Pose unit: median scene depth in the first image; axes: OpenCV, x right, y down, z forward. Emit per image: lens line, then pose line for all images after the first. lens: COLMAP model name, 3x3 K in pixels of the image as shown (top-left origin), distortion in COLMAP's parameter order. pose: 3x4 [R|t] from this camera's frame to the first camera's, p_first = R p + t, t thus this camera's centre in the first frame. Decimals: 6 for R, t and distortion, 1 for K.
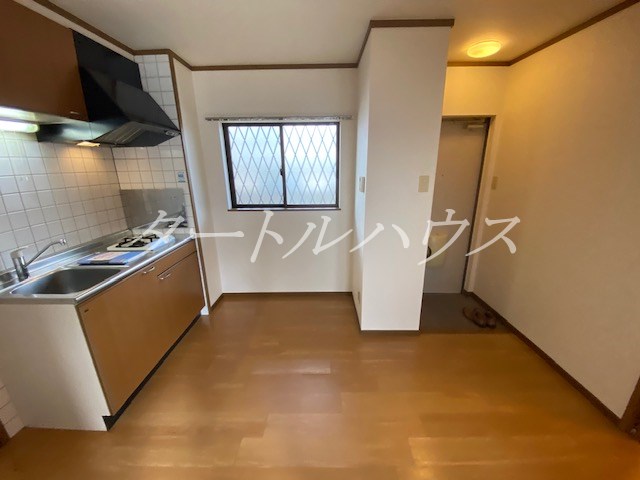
lens RADIAL K [[259.4, 0, 320.0], [0, 259.4, 240.0], [0, 0, 1]] dist [0.000063, -0.000099]
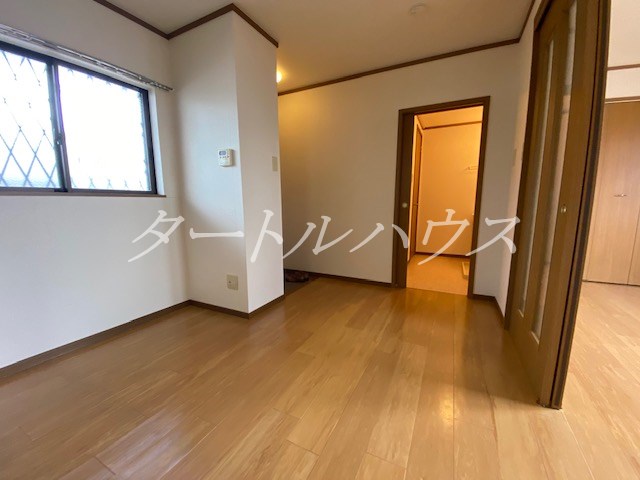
lens RADIAL K [[261.8, 0, 320.0], [0, 261.8, 240.0], [0, 0, 1]] dist [0.001481, 0.000079]
pose [[0.439399, -0.118890, 0.890389, -0.542907], [0.238299, 0.971117, 0.012071, 0.139814], [-0.866107, 0.206875, 0.455039, 0.292243]]
